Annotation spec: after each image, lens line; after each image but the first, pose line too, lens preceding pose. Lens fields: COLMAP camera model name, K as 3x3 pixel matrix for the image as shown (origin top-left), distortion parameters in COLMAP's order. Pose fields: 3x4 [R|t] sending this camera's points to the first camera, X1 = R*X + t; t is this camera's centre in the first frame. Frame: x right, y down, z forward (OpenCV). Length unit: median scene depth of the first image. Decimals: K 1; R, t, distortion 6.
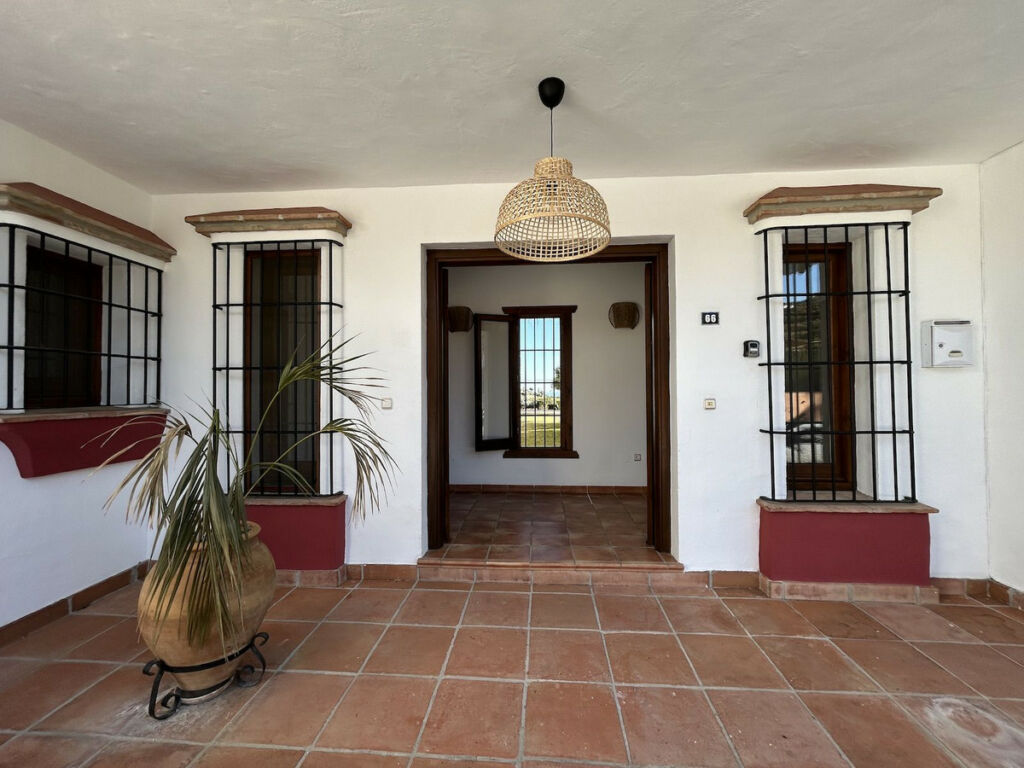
lens RADIAL K [[411.3, 0, 512.0], [0, 411.3, 384.0], [0, 0, 1]] dist [-0.000844, -0.000048]
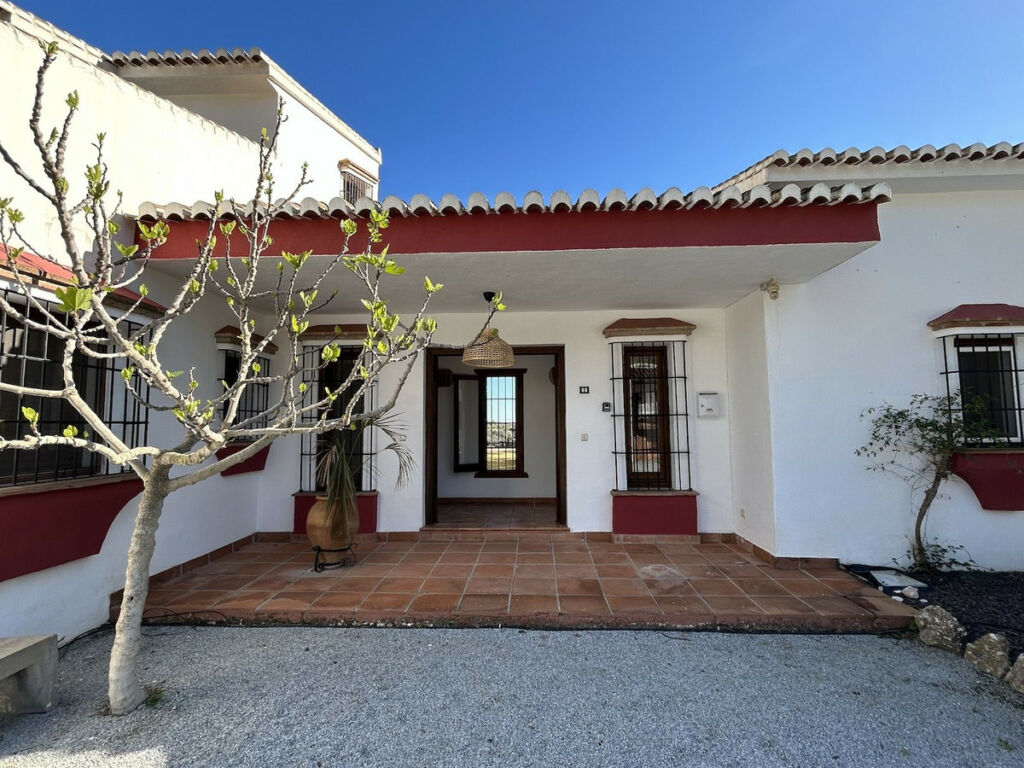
lens RADIAL K [[513.9, 0, 512.0], [0, 513.9, 384.0], [0, 0, 1]] dist [0.000974, 0.000044]
pose [[0.999823, 0.001005, 0.018762, 0.121178], [0.000183, 0.998000, -0.063212, -0.043218], [-0.018788, 0.063204, 0.997824, -1.246111]]
